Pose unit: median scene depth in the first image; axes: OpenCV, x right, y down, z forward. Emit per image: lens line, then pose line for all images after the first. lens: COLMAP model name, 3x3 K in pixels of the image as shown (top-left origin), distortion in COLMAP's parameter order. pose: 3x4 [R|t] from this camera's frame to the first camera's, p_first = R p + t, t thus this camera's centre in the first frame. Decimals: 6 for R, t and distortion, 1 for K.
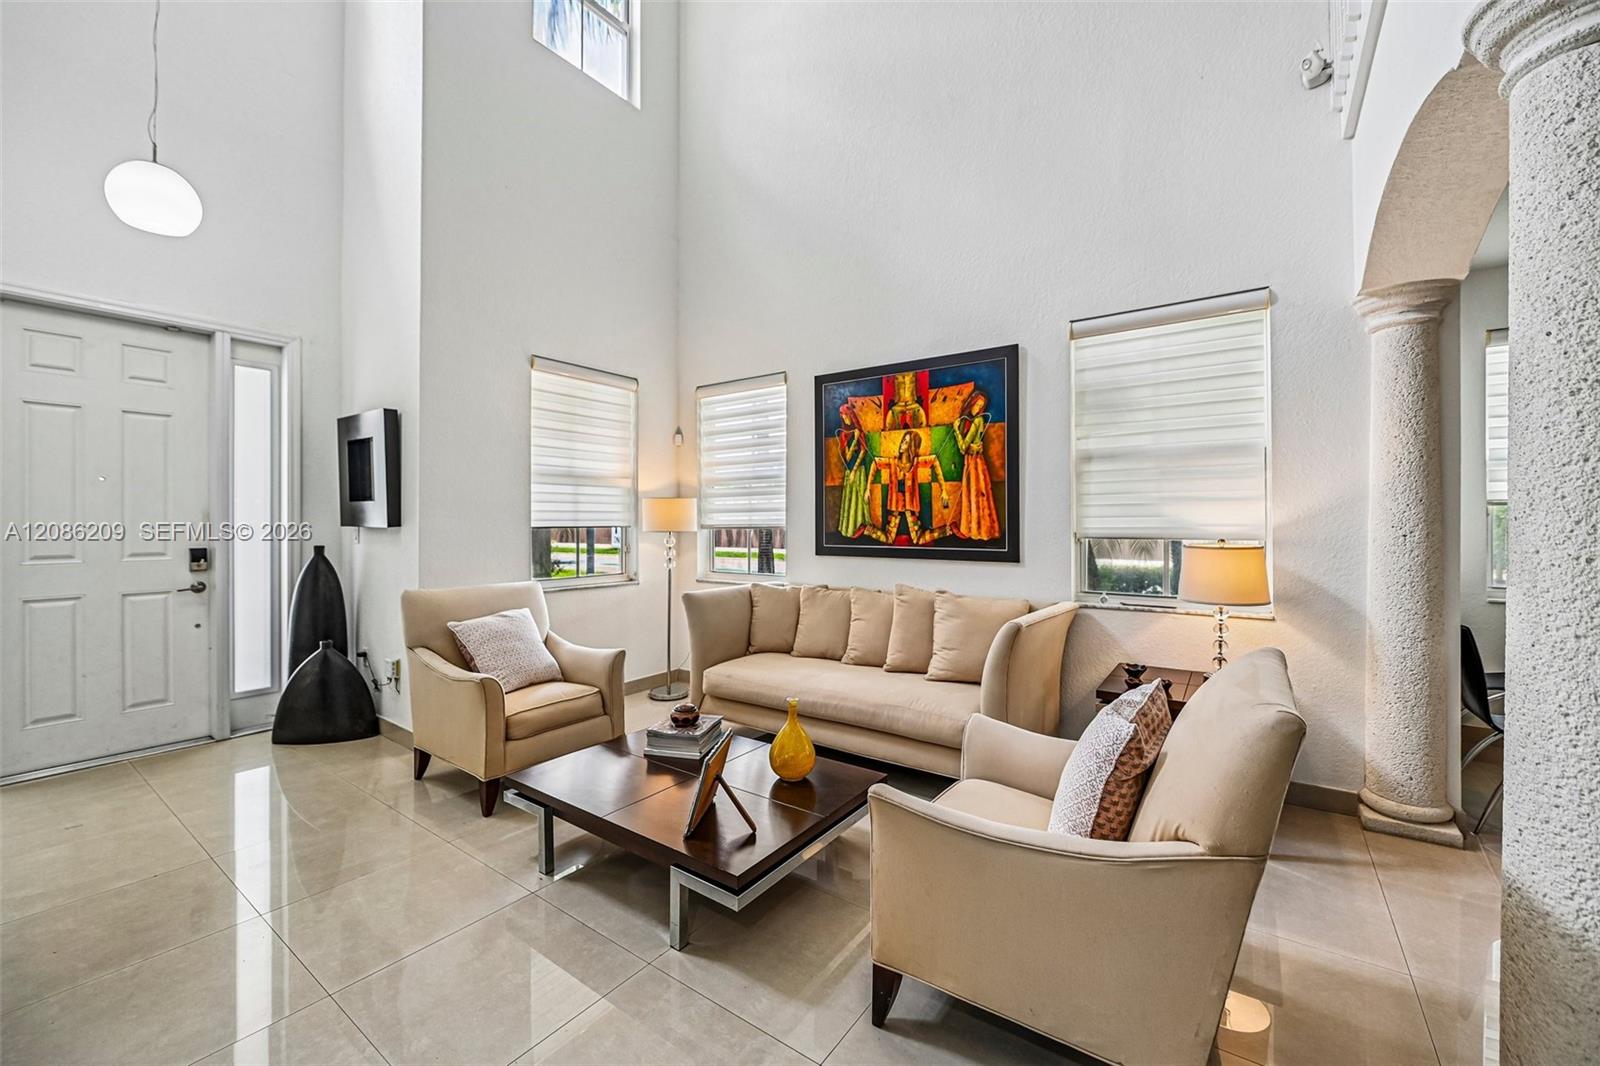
lens RADIAL K [[640.6, 0, 805.0], [0, 640.6, 521.3], [0, 0, 1]] dist [-0.007651, -0.001249]
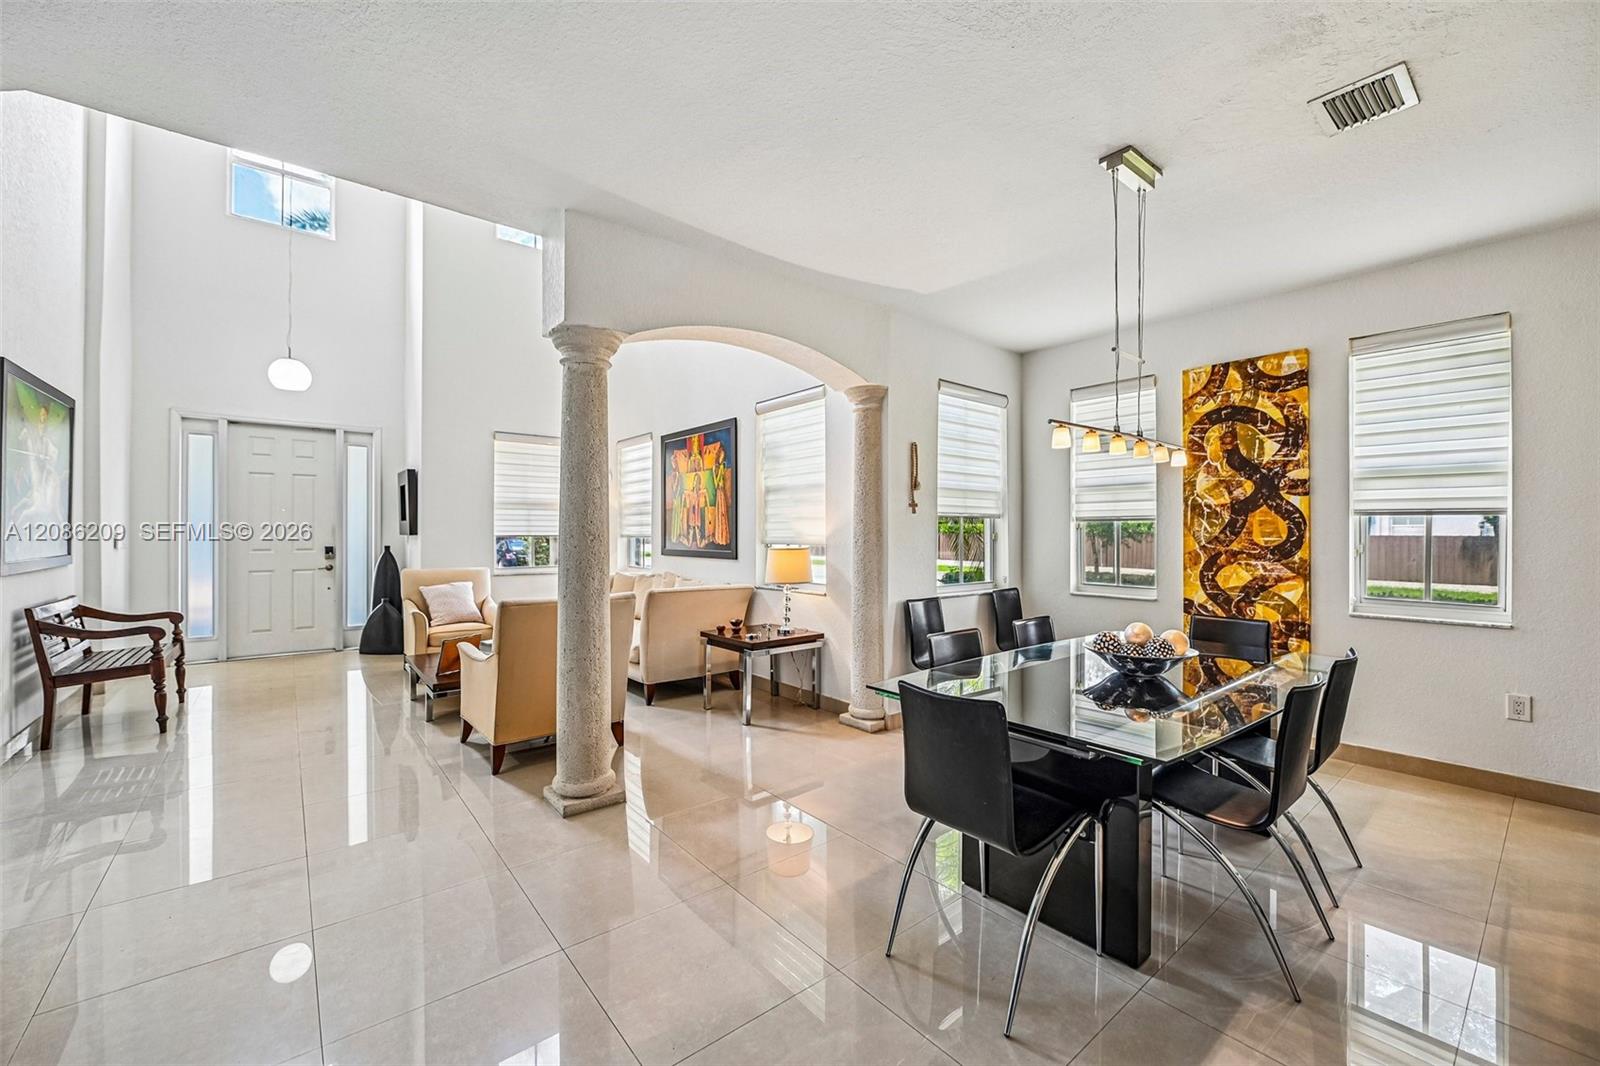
lens RADIAL K [[640.6, 0, 800.5], [0, 640.6, 532.4], [0, 0, 1]] dist [-0.007651, -0.001249]
pose [[0.964641, 0.001931, -0.263561, 0.839359], [-0.001912, 0.999998, 0.000327, -0.001561], [0.263561, 0.000189, 0.964643, -0.418592]]
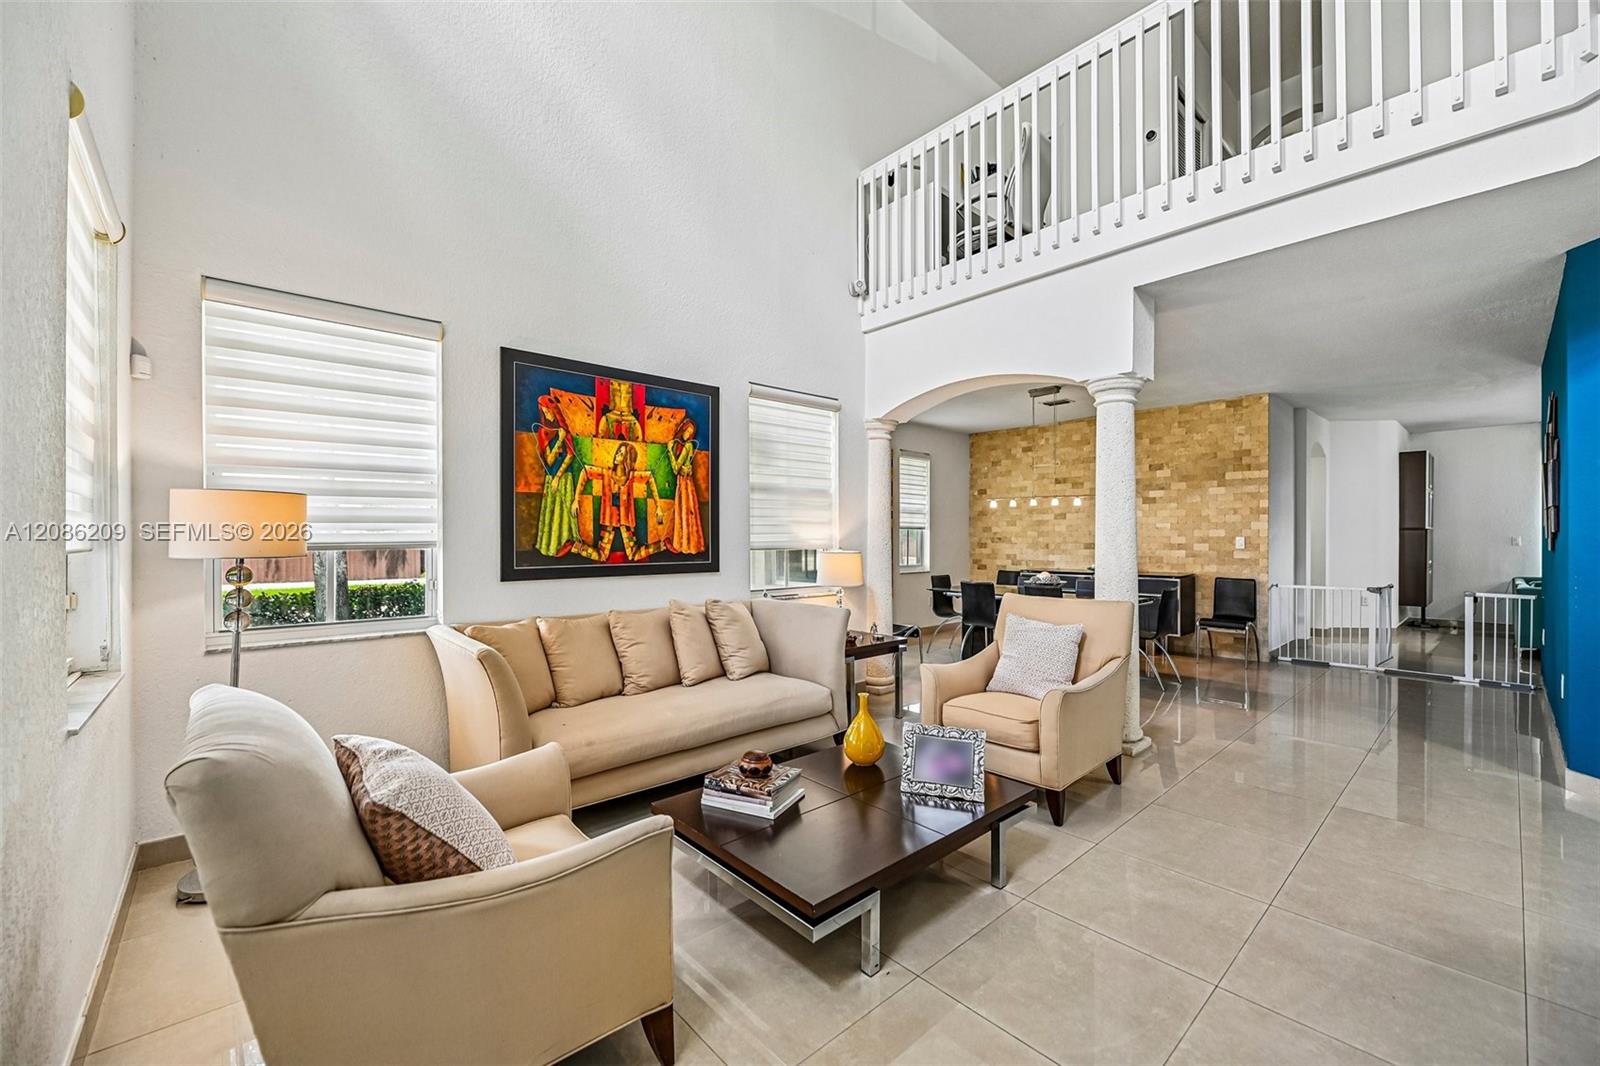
lens RADIAL K [[640.6, 0, 801.0], [0, 640.6, 533.3], [0, 0, 1]] dist [-0.007651, -0.001249]
pose [[0.217176, 0.006124, 0.976113, -0.748309], [0.001157, 0.999978, -0.006531, 0.000999], [-0.976132, 0.002547, 0.217164, 0.560770]]
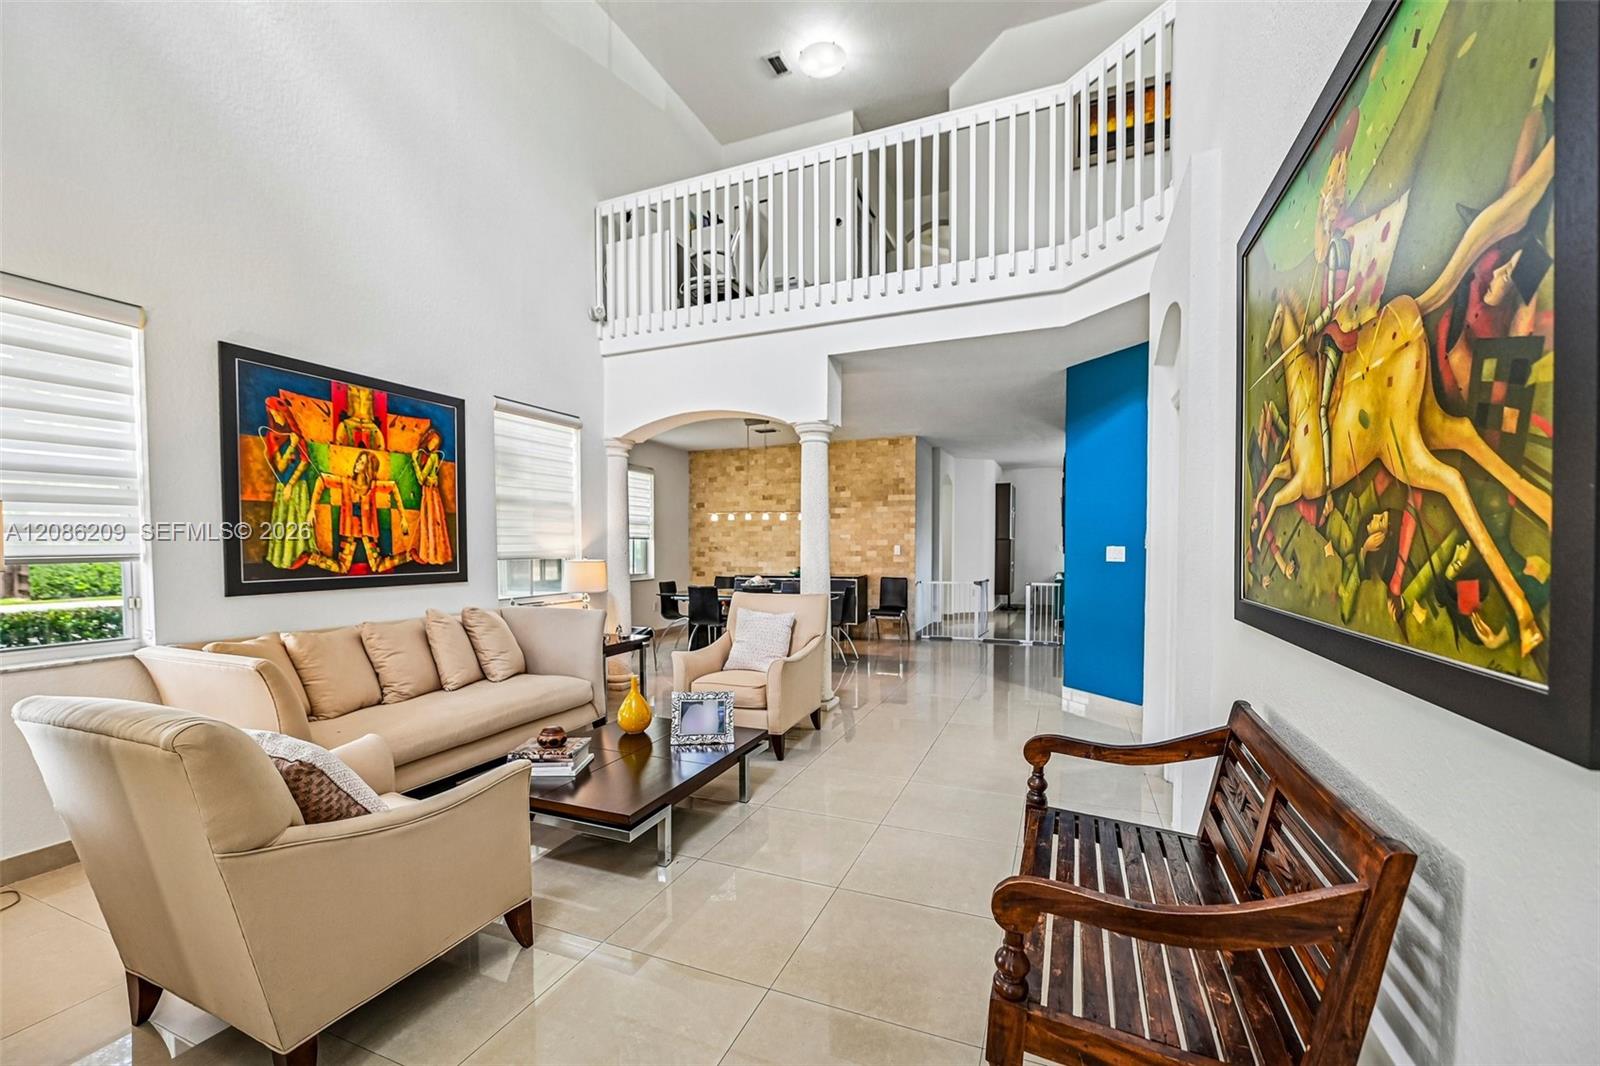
lens RADIAL K [[640.6, 0, 789.7], [0, 640.6, 566.1], [0, 0, 1]] dist [-0.007651, -0.001249]
pose [[-0.212537, -0.029392, 0.976711, -0.923954], [0.005553, 0.999495, 0.031286, 0.000674], [-0.977137, 0.012073, -0.212266, 0.623882]]
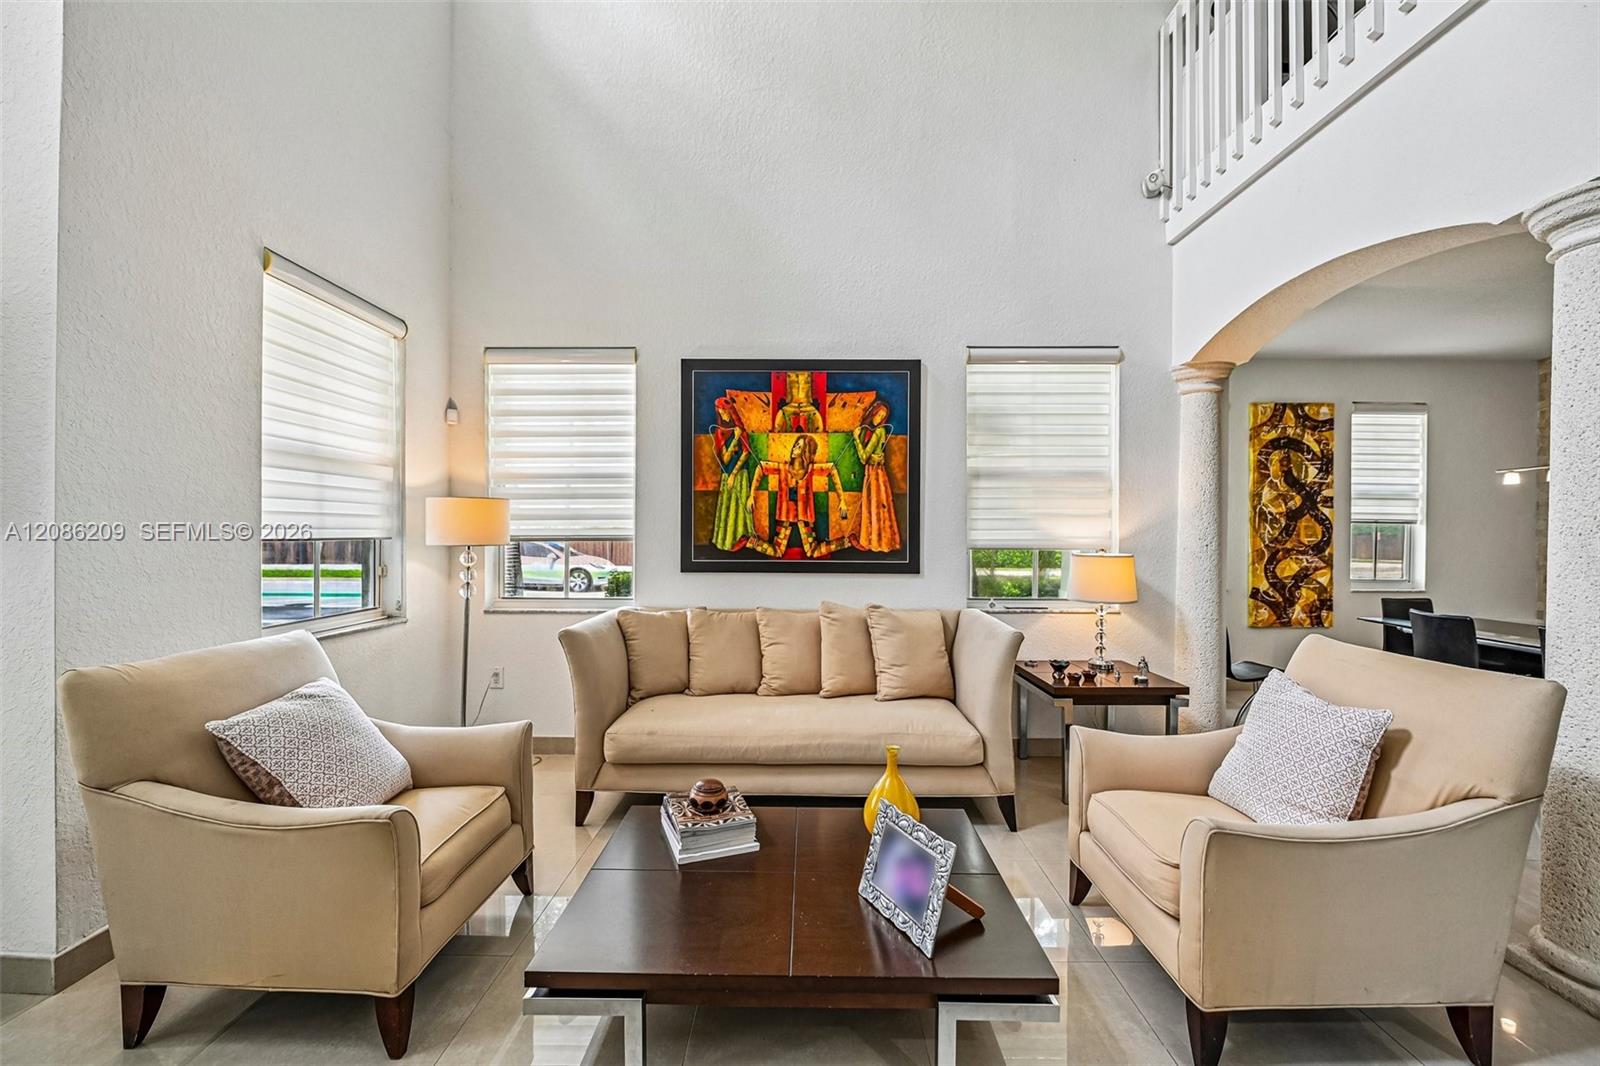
lens RADIAL K [[640.6, 0, 803.3], [0, 640.6, 537.6], [0, 0, 1]] dist [-0.007651, -0.001249]
pose [[0.820316, 0.000532, 0.571911, -0.384251], [-0.005555, 0.999960, 0.007038, 0.000526], [-0.571884, -0.008950, 0.820285, 0.250122]]
